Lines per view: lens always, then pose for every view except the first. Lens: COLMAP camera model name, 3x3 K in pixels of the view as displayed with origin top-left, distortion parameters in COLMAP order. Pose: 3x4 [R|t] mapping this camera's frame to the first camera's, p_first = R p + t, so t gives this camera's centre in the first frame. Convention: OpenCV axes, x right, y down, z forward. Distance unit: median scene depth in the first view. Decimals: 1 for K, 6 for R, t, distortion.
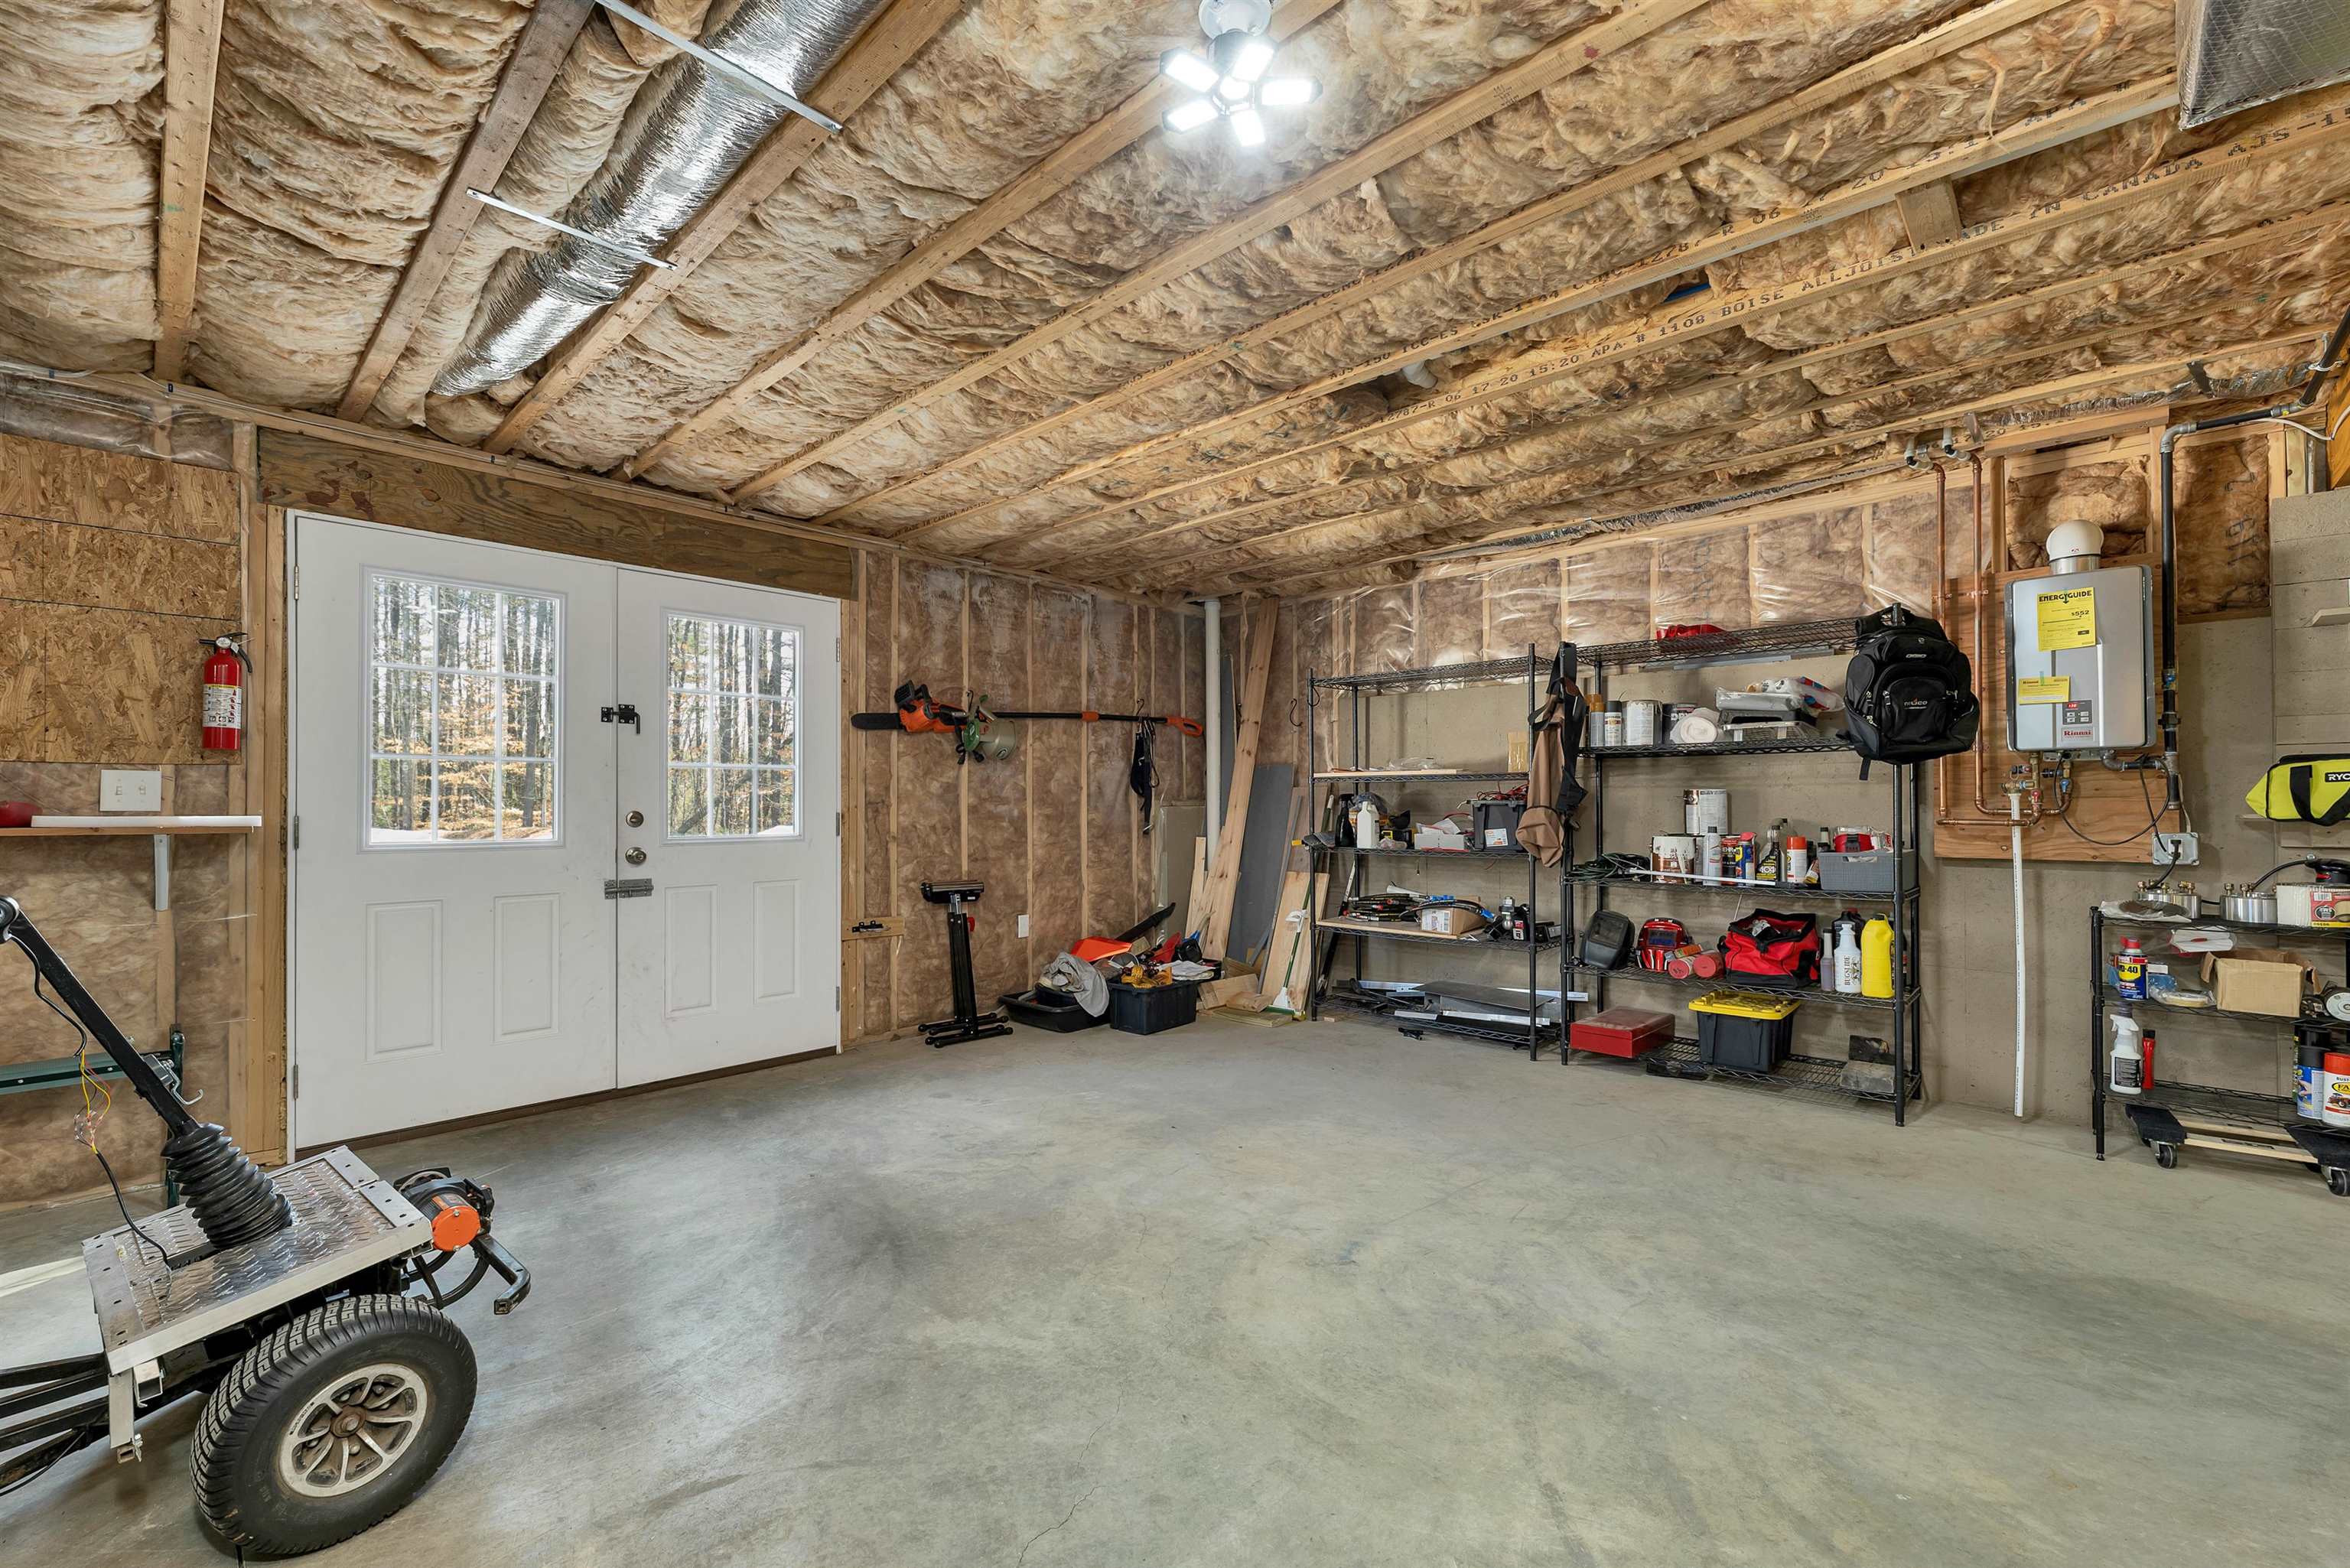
lens RADIAL K [[966.0, 0, 1181.0], [0, 966.0, 798.5], [0, 0, 1]] dist [0.001143, -0.000040]
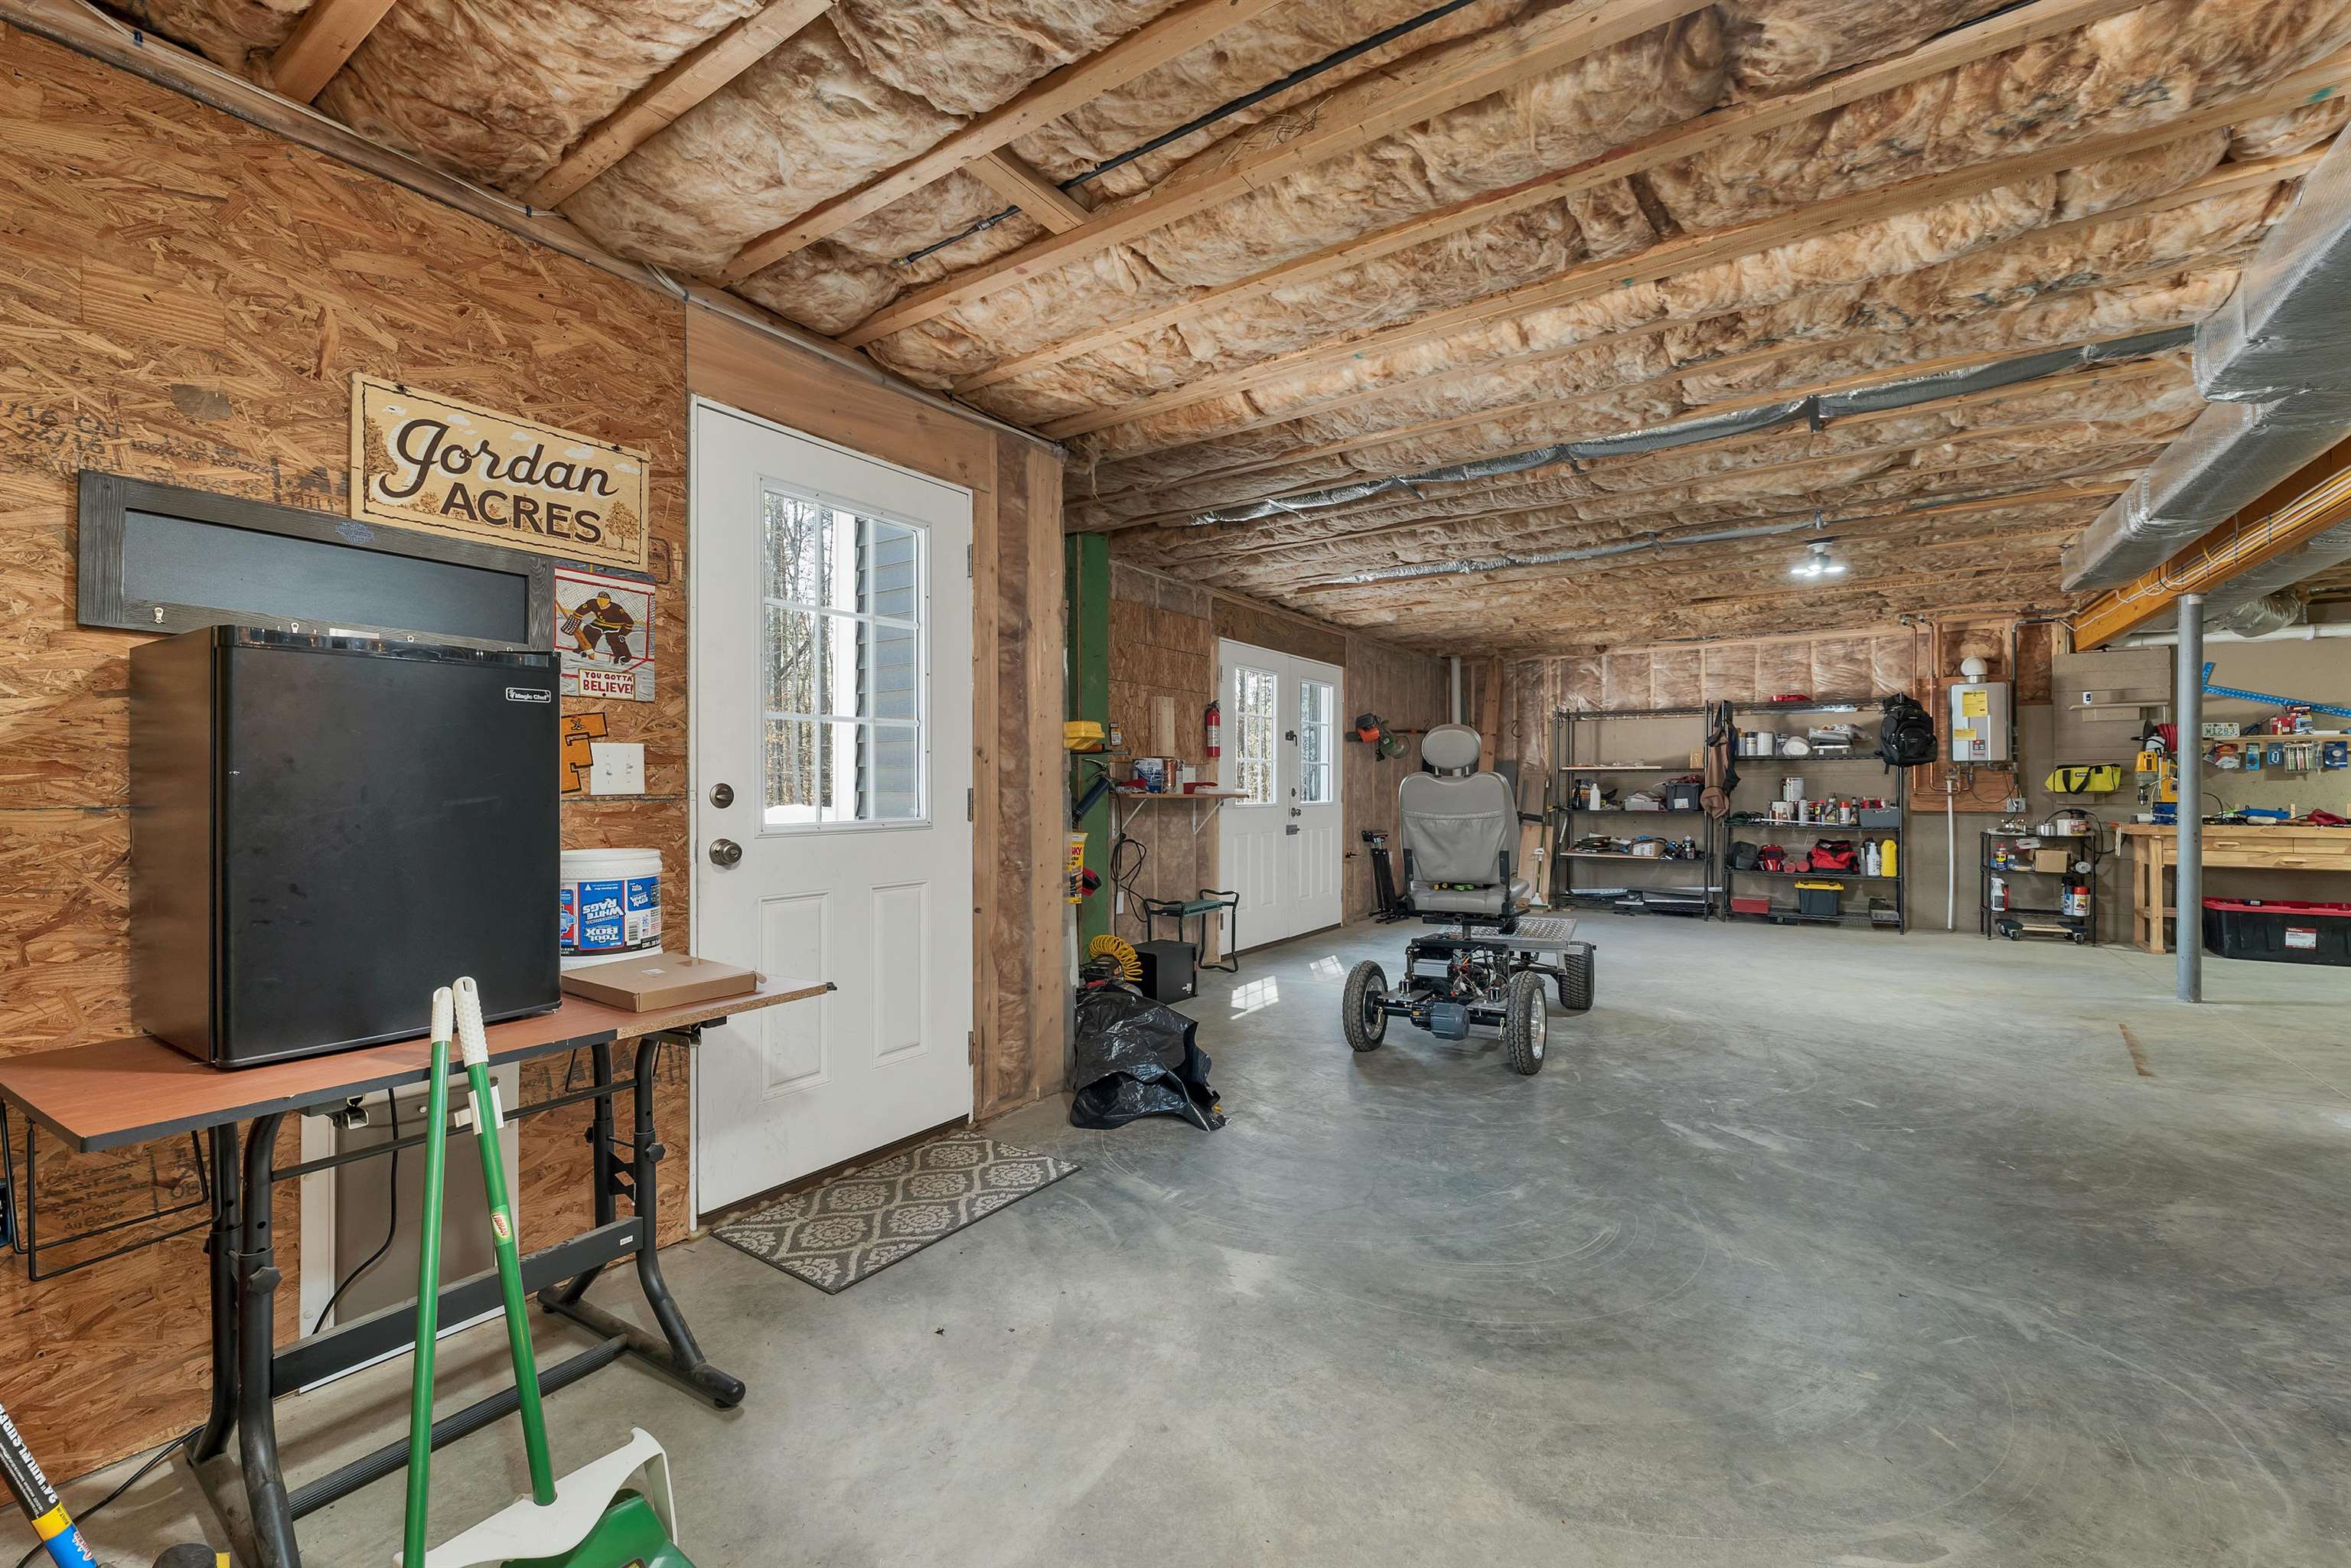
lens RADIAL K [[966.4, 0, 1170.1], [0, 966.4, 781.3], [0, 0, 1]] dist [0.001143, -0.000040]
pose [[0.988057, 0.002675, 0.154068, -1.112317], [-0.002996, 0.999994, 0.001854, -0.002354], [-0.154062, -0.002293, 0.988059, -0.813849]]
